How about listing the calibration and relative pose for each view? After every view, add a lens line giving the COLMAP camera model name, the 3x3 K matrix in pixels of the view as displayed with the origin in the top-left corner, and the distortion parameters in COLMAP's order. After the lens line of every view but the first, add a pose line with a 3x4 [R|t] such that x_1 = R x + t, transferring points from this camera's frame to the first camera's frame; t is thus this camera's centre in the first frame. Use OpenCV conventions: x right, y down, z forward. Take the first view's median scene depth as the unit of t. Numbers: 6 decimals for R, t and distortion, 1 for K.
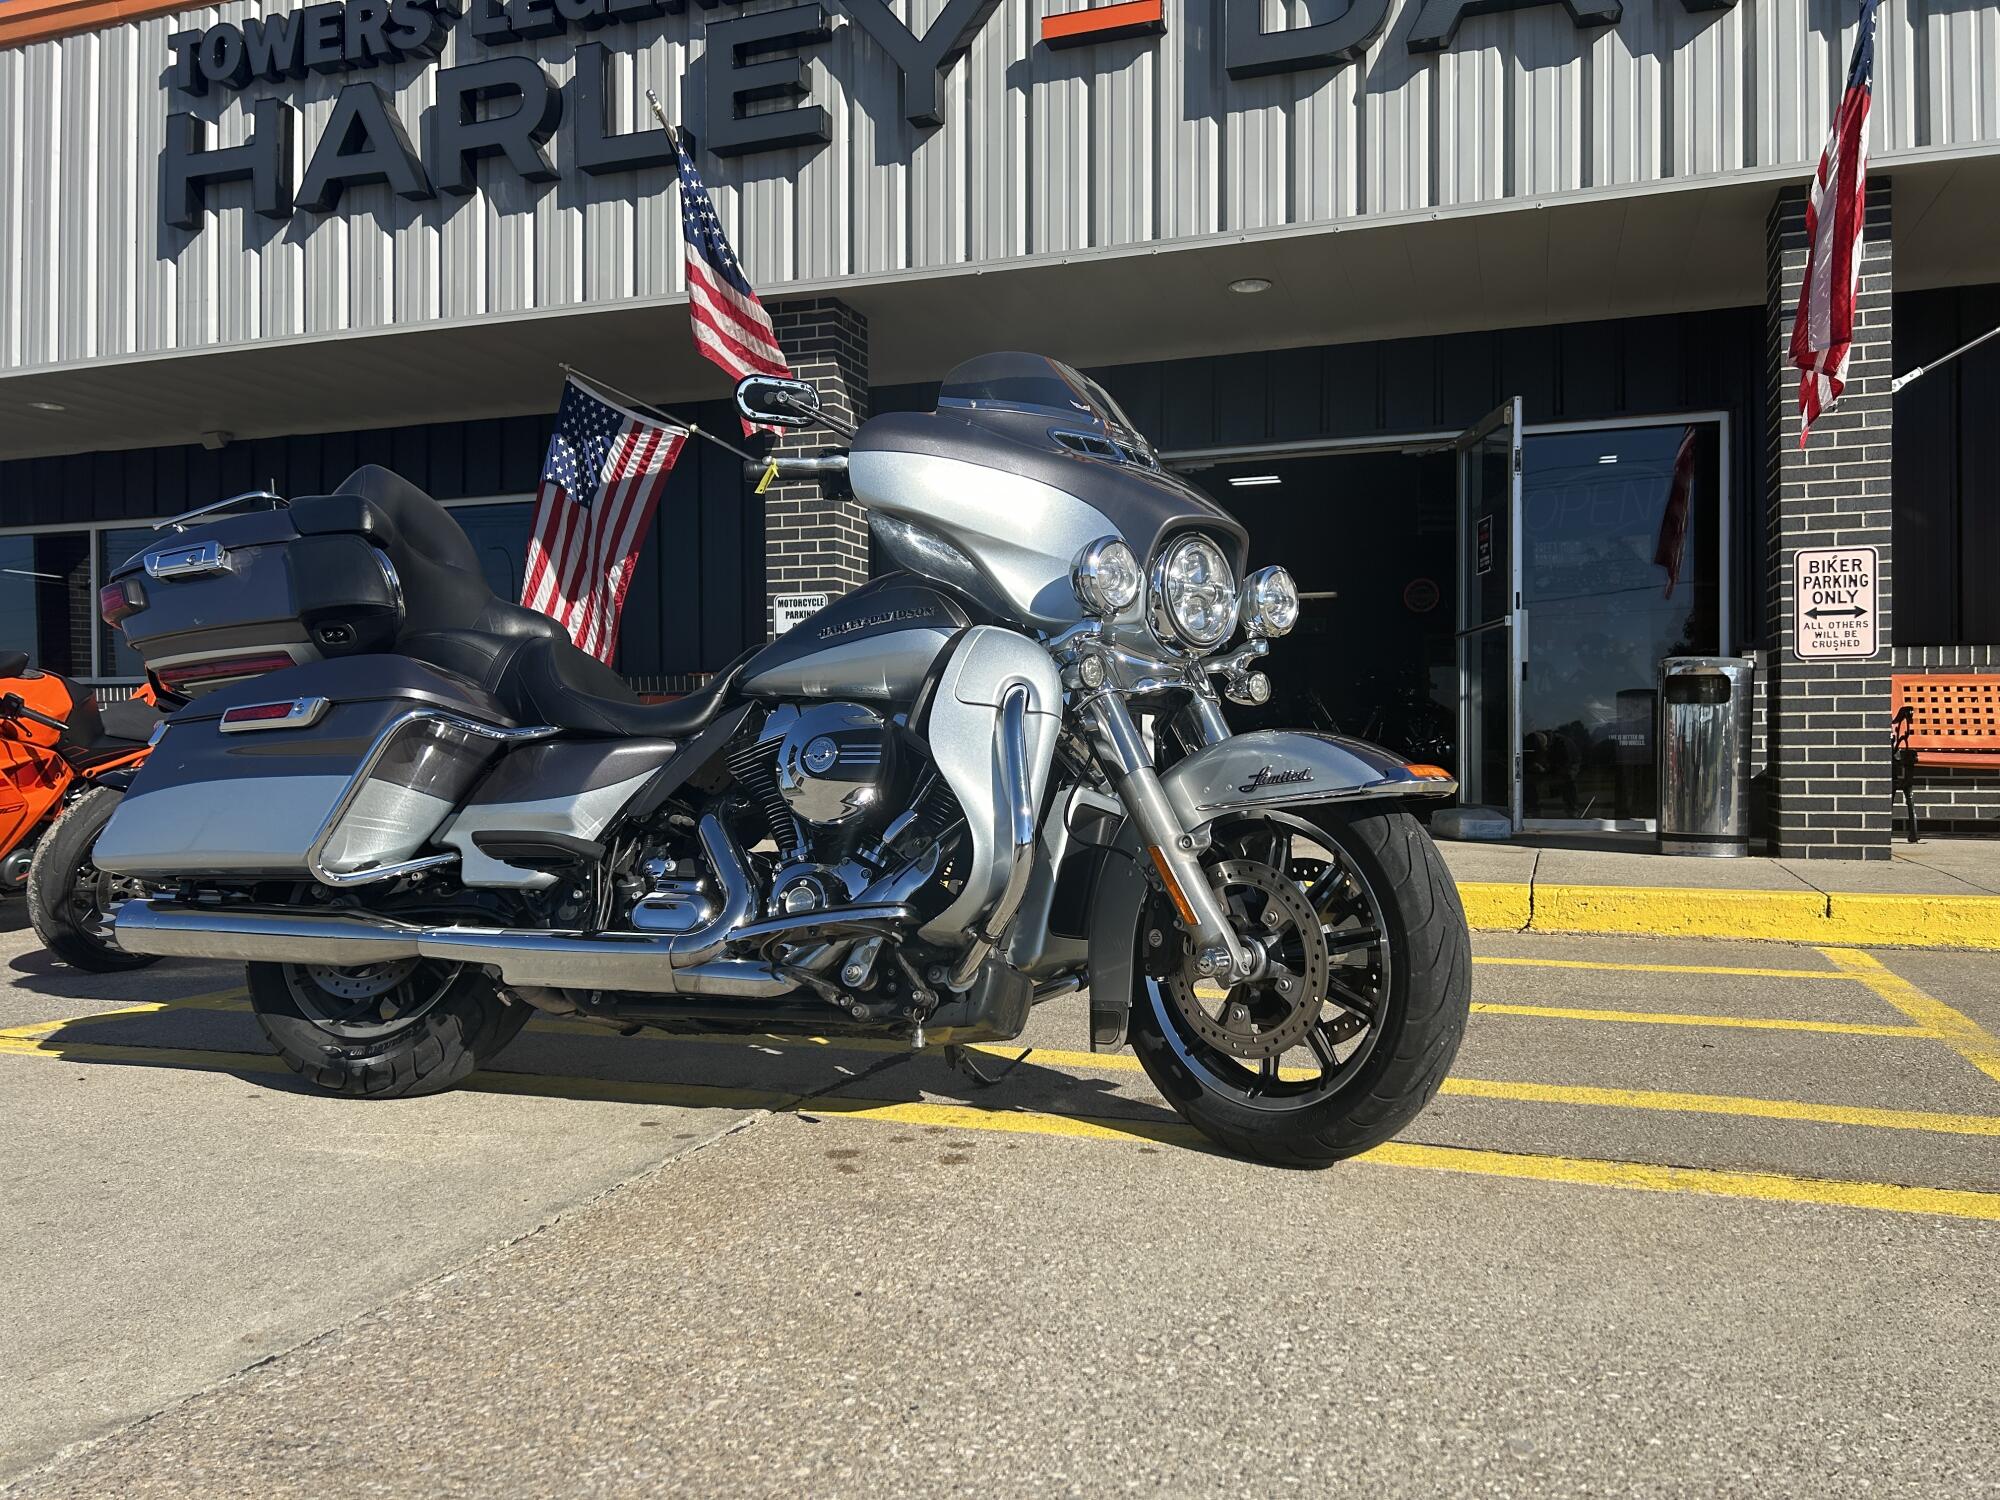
lens RADIAL K [[1501.7, 0, 1000.0], [0, 1501.7, 750.0], [0, 0, 1]] dist [-0.005949, -0.002428]
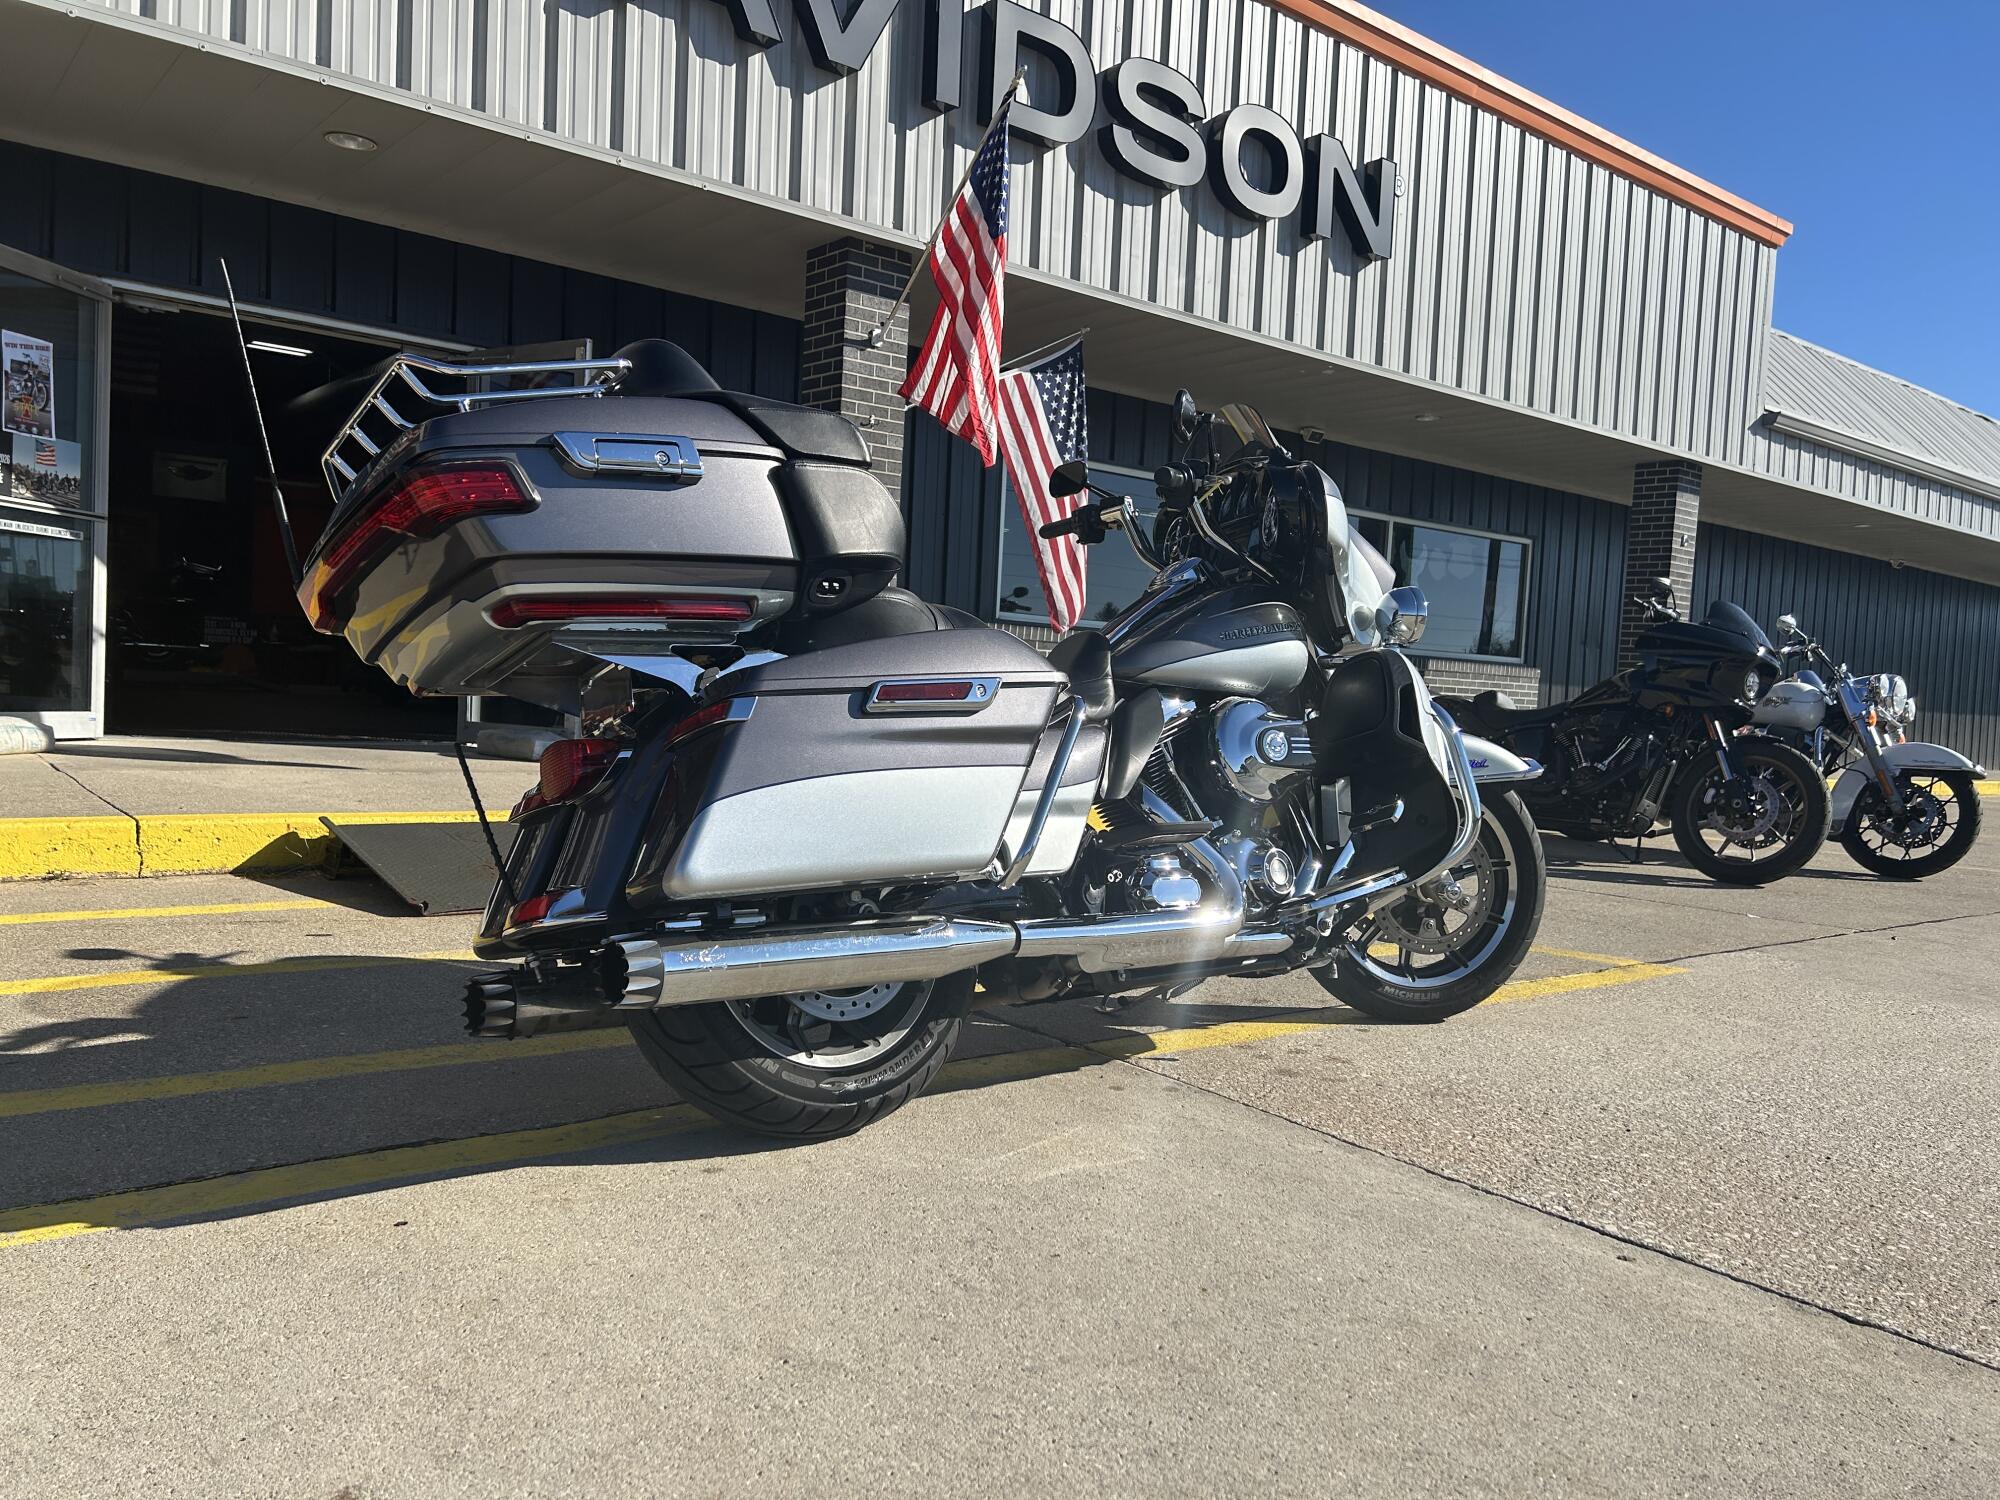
lens RADIAL K [[1527.1, 0, 1000.2], [0, 1527.1, 712.3], [0, 0, 1]] dist [0.069684, -0.001045]
pose [[0.535379, 0.014698, 0.844484, -0.479699], [-0.051924, 0.998530, 0.015539, -0.011671], [-0.843015, -0.052168, 0.535355, 0.200763]]
